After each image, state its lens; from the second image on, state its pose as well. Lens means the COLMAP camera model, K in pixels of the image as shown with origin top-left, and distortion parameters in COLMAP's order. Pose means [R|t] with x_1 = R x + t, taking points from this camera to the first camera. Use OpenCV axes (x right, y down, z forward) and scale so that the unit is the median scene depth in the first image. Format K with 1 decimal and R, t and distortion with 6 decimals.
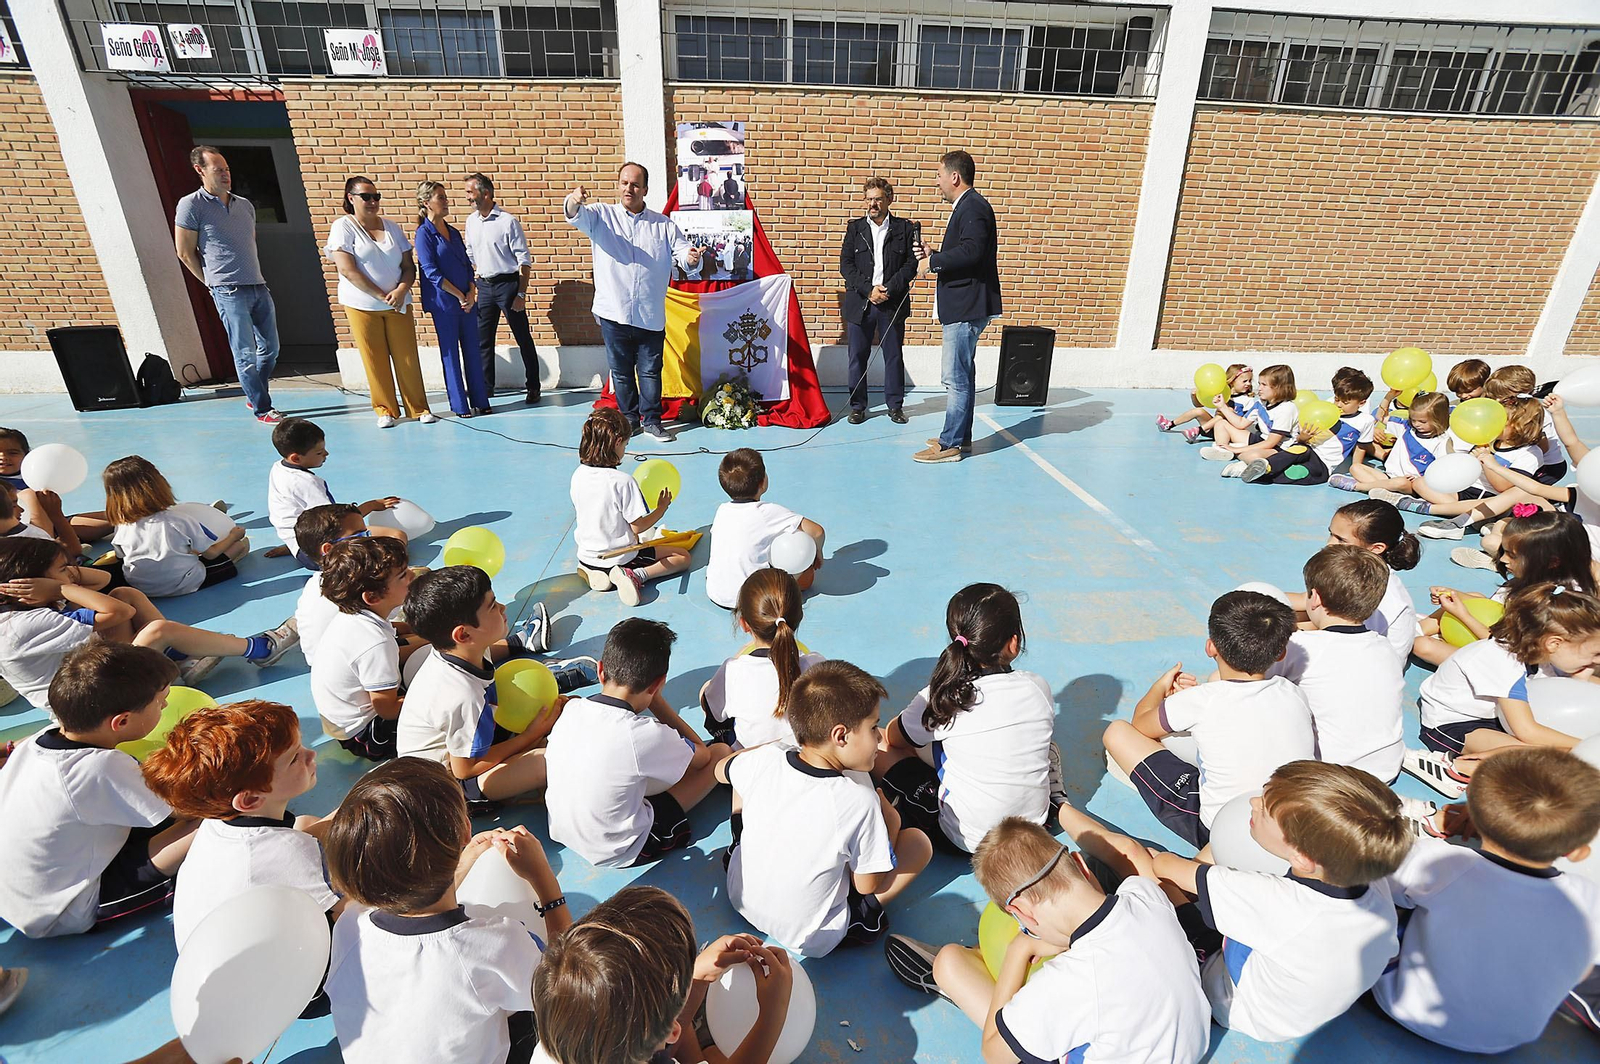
lens RADIAL K [[729.1, 0, 799.7], [0, 729.1, 541.9], [0, 0, 1]] dist [-0.066040, 0.025696]
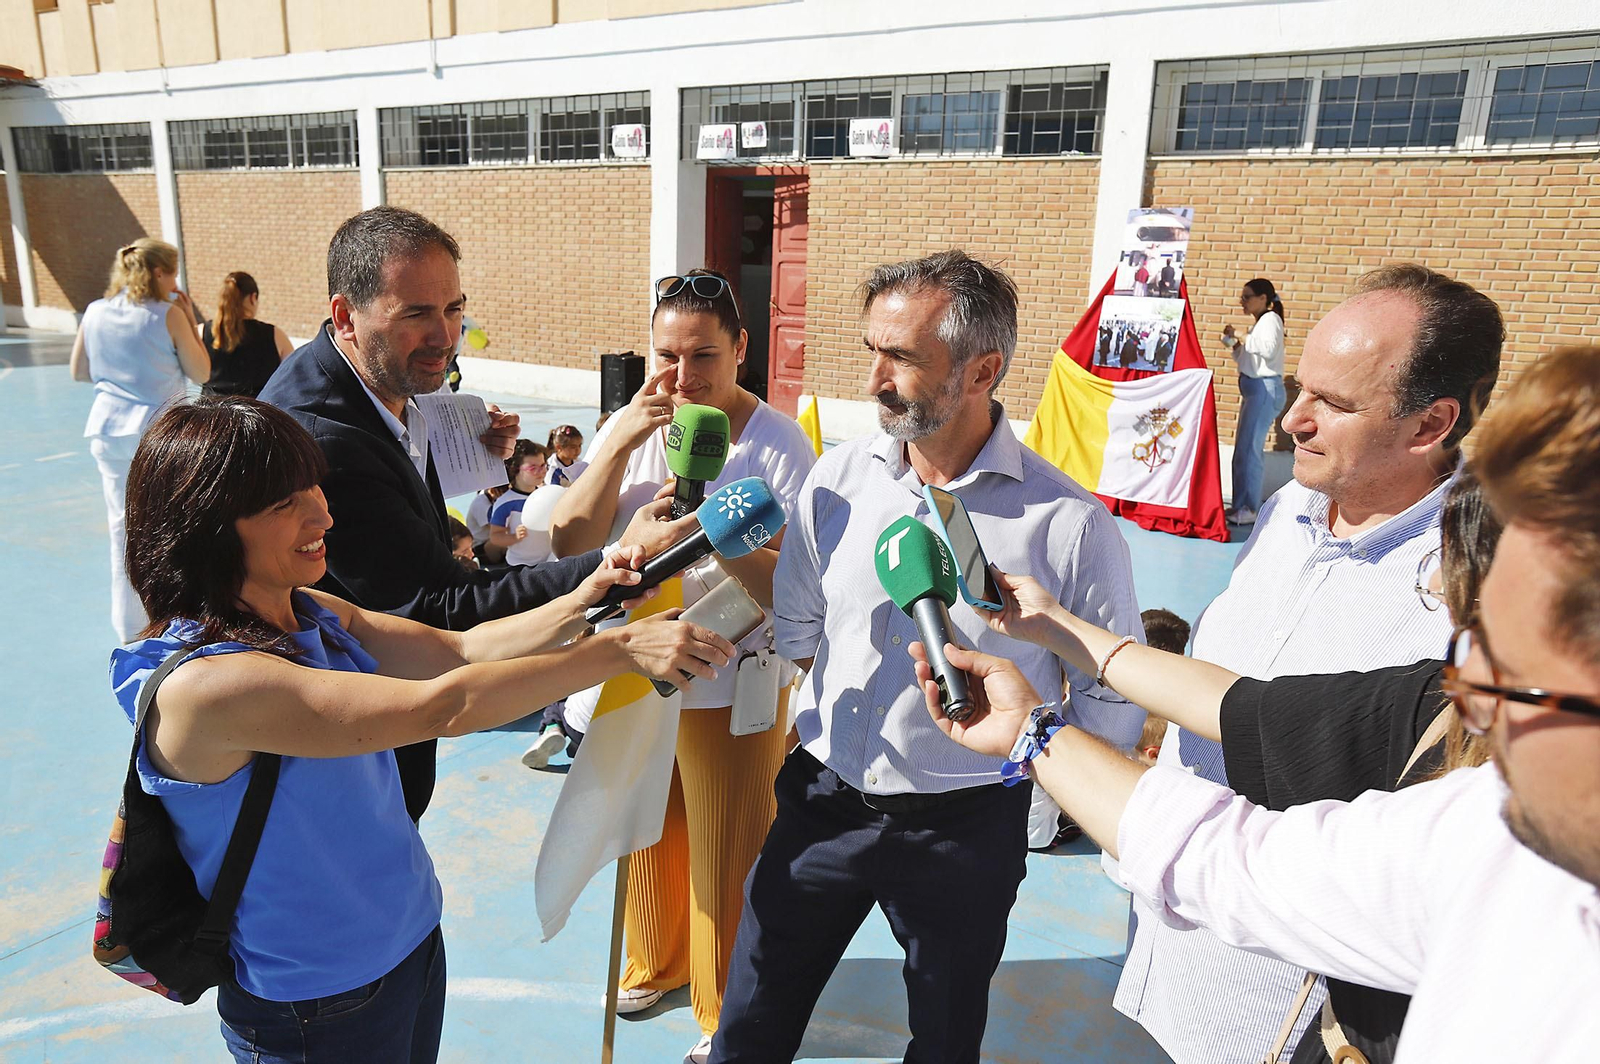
lens RADIAL K [[1154.4, 0, 764.4], [0, 1154.4, 537.2], [0, 0, 1]] dist [-0.069616, 0.086831]
pose [[0.778469, 0.166726, -0.605135, 0.412585], [-0.259137, 0.963450, -0.067916, 0.066635], [0.571693, 0.209684, 0.793221, -0.373567]]
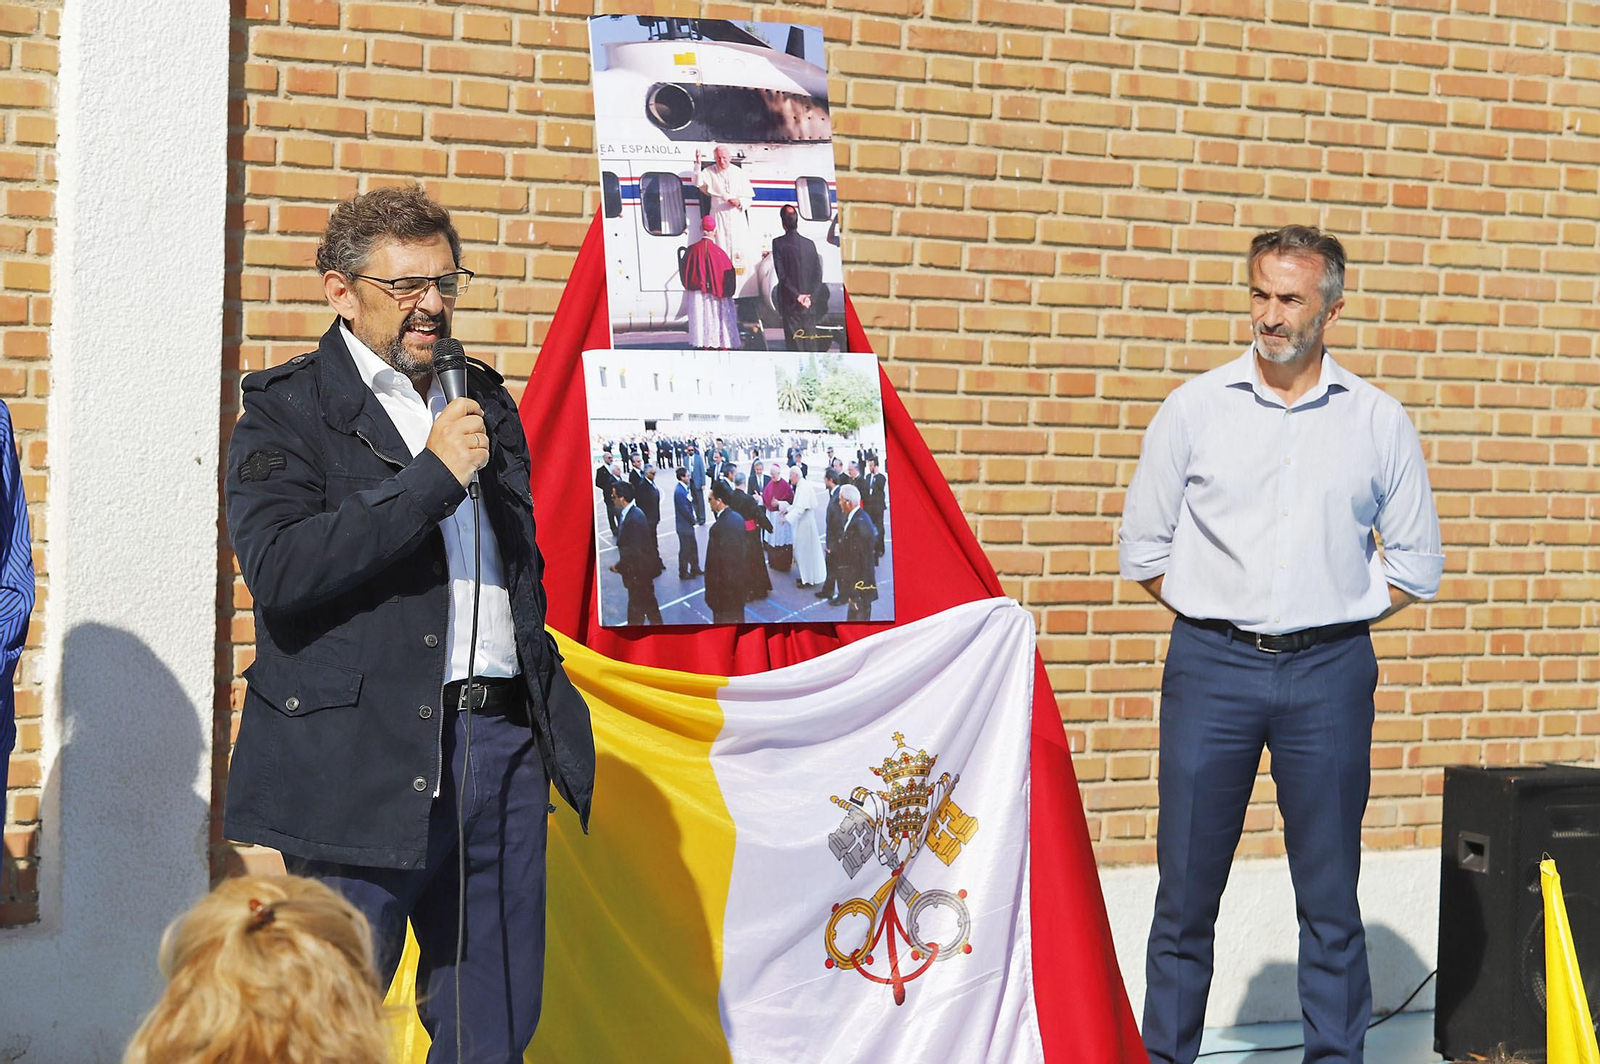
lens RADIAL K [[4838.9, 0, 805.9], [0, 4838.9, 448.9], [0, 0, 1]] dist [0.120240, 2.041894]
pose [[0.816102, 0.005140, 0.577884, -0.961416], [0.203642, 0.933262, -0.295890, 0.056792], [-0.540839, 0.359158, 0.760591, -0.230757]]
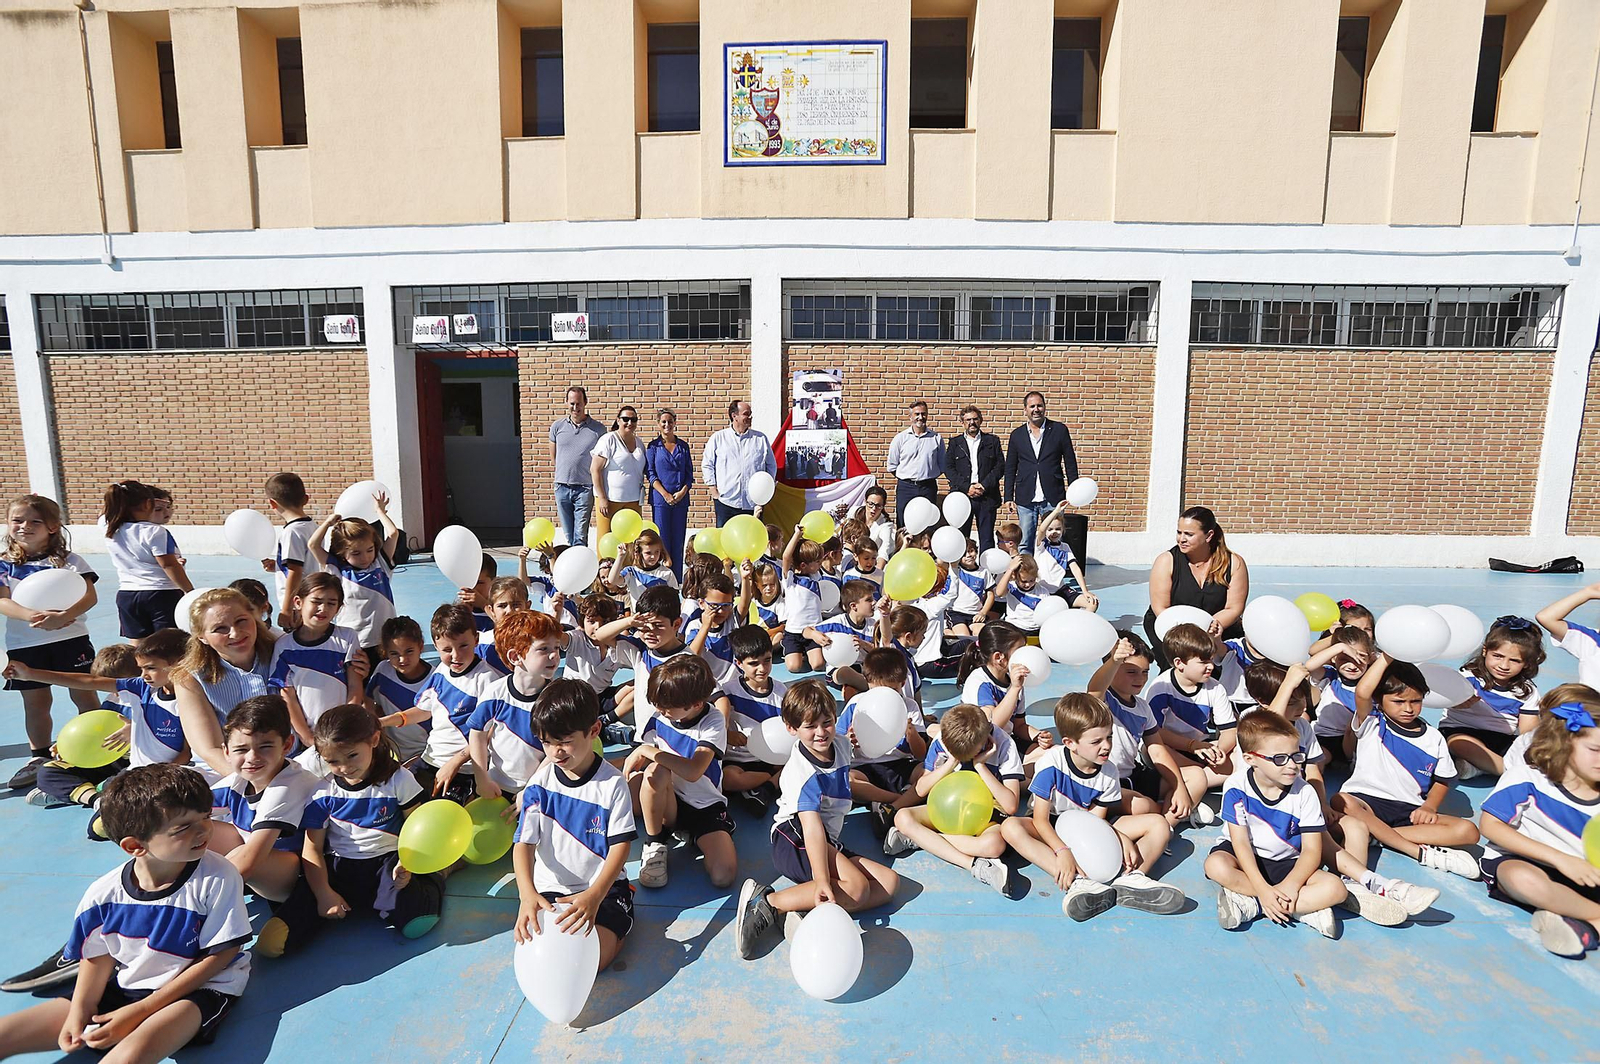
lens RADIAL K [[726.0, 0, 797.3], [0, 726.0, 533.2], [0, 0, 1]] dist [-0.088912, 0.037404]
pose [[0.993813, 0.004473, -0.110979, -0.005705], [-0.034648, 0.961815, -0.271498, 0.088671], [0.105527, 0.273663, 0.956019, -0.229710]]
